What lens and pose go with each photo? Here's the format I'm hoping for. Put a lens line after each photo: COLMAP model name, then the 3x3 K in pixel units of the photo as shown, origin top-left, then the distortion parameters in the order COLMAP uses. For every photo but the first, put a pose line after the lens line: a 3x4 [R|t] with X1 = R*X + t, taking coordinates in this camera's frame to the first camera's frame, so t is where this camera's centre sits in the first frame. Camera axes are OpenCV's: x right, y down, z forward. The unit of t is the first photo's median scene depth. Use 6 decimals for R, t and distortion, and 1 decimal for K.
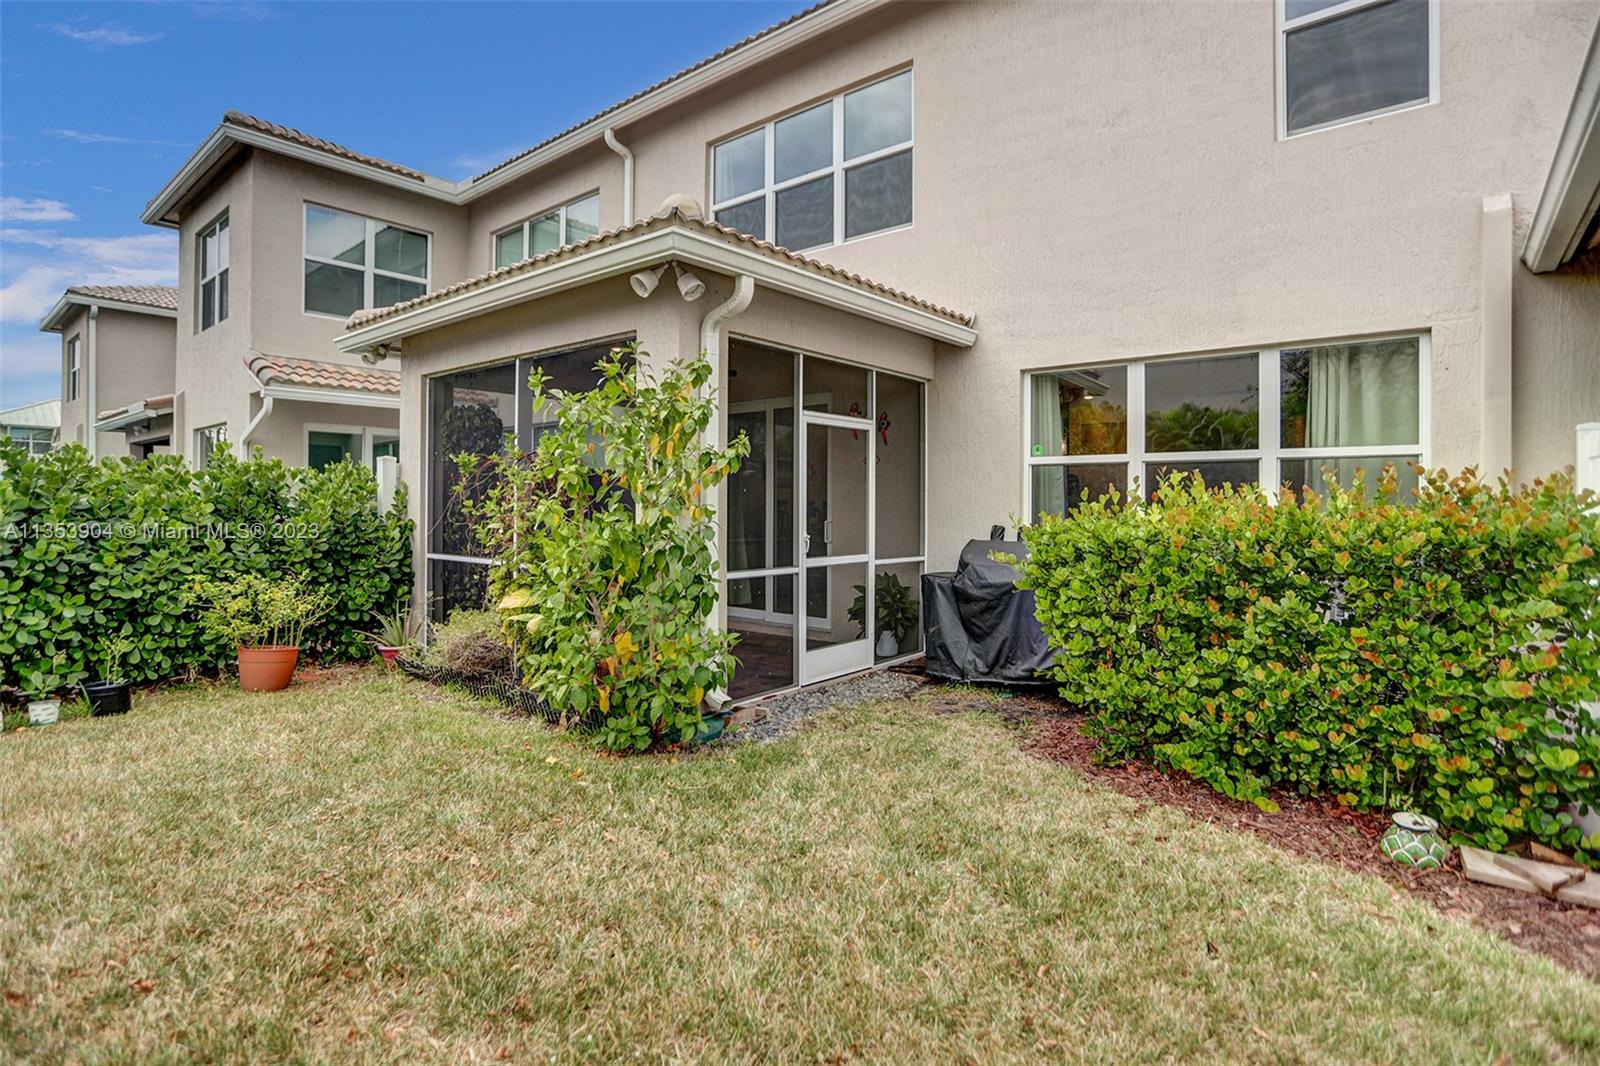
lens RADIAL K [[818.6, 0, 801.3], [0, 818.6, 516.1], [0, 0, 1]] dist [-0.058335, 0.028666]
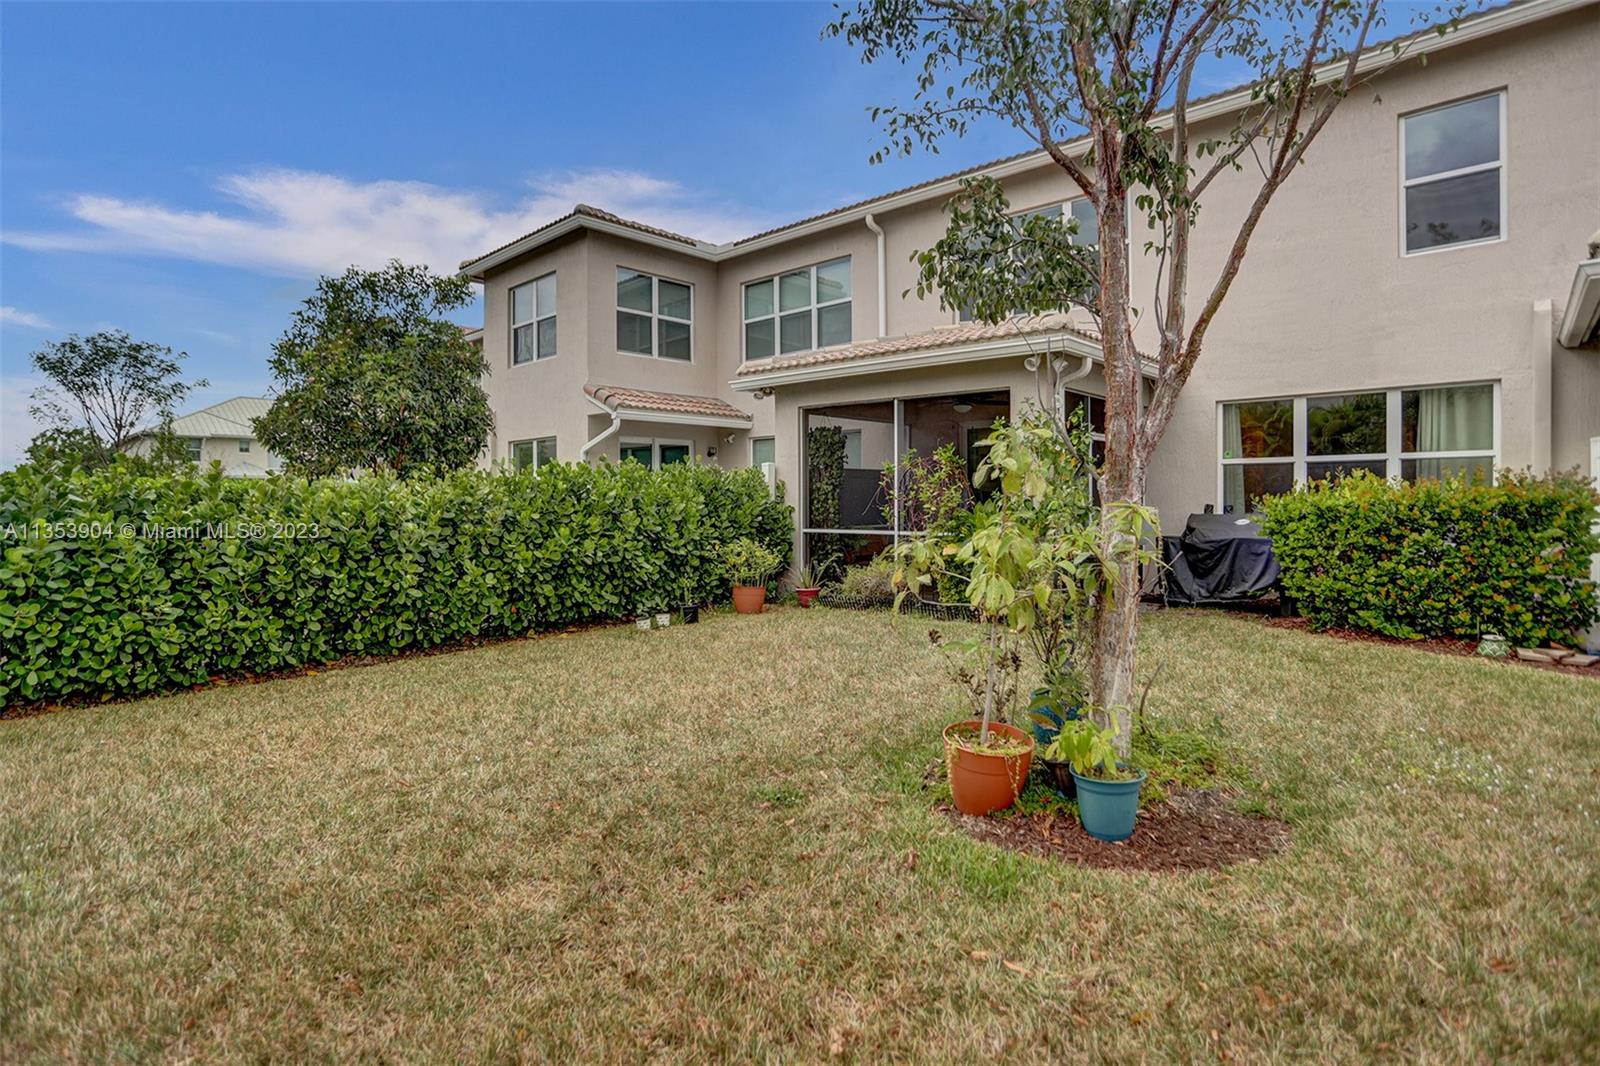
lens RADIAL K [[818.6, 0, 801.3], [0, 818.6, 516.1], [0, 0, 1]] dist [-0.058335, 0.028666]
pose [[0.998577, -0.008662, -0.052615, -0.736401], [0.009074, 0.999930, 0.007584, 0.025990], [0.052546, -0.008051, 0.998586, -0.931009]]
